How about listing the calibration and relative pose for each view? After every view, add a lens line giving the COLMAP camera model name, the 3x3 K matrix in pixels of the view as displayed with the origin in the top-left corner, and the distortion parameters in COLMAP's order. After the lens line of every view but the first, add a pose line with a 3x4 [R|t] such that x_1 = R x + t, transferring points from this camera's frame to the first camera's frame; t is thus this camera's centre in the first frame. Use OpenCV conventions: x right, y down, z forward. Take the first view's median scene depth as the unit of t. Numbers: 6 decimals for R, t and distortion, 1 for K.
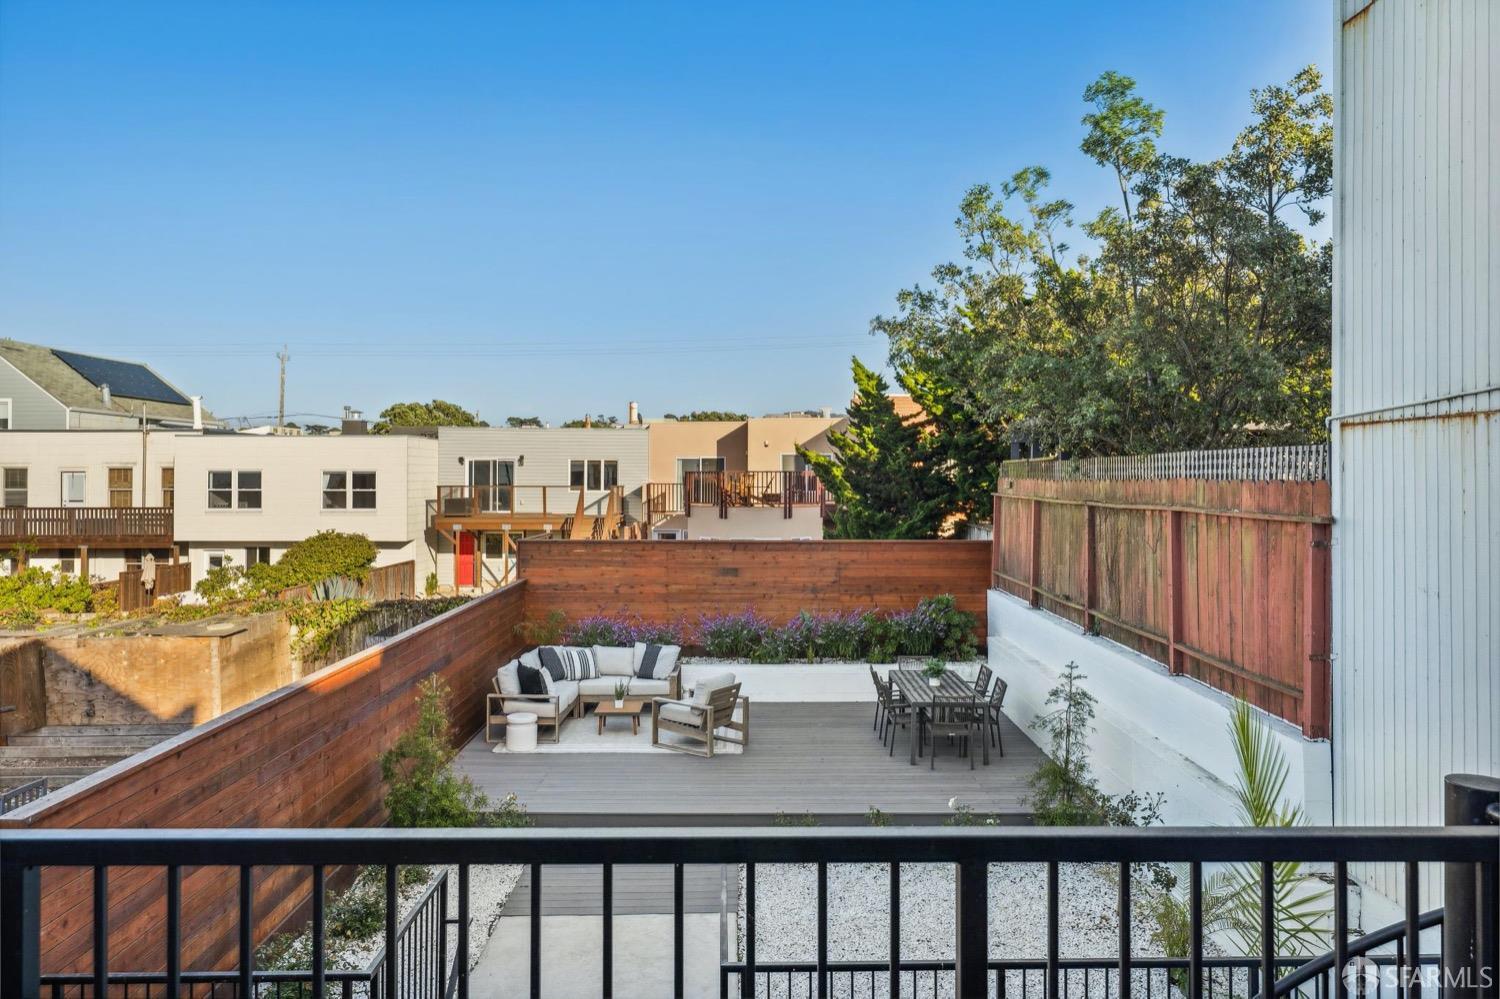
lens RADIAL K [[1015.4, 0, 751.9], [0, 1015.4, 471.8], [0, 0, 1]] dist [0.001766, -0.000122]
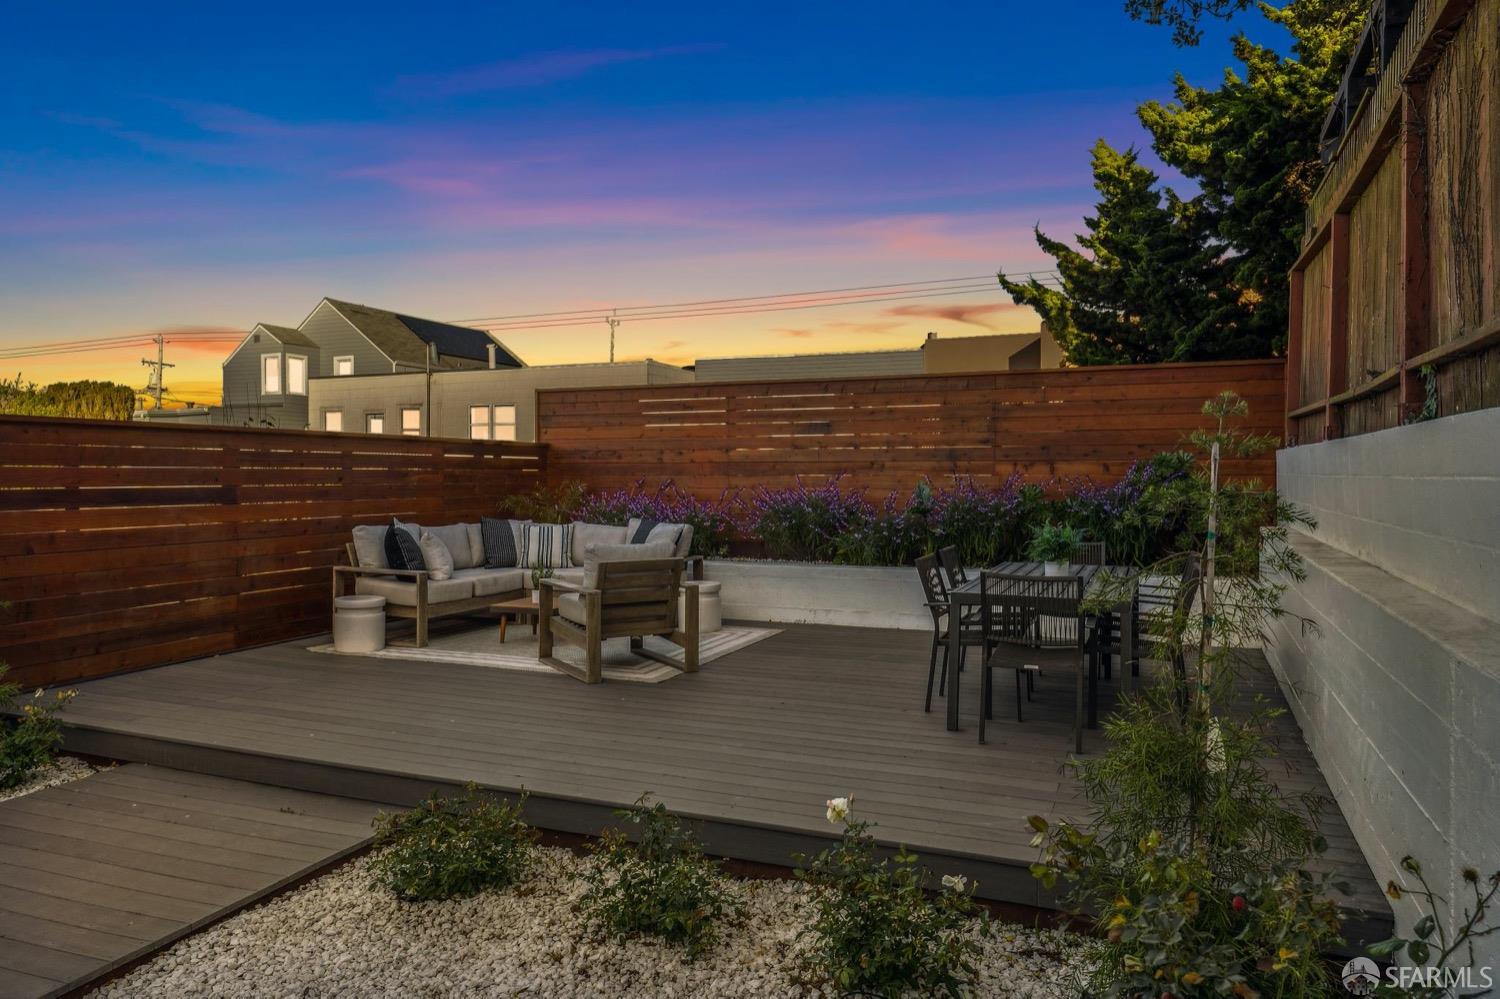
lens RADIAL K [[993.9, 0, 750.0], [0, 993.9, 499.5], [0, 0, 1]] dist [-0.001461, -0.000587]
pose [[0.920474, 0.005491, -0.390765, 0.182507], [0.005292, 0.999635, 0.026511, 0.127181], [0.390768, -0.026471, 0.920108, 0.410215]]
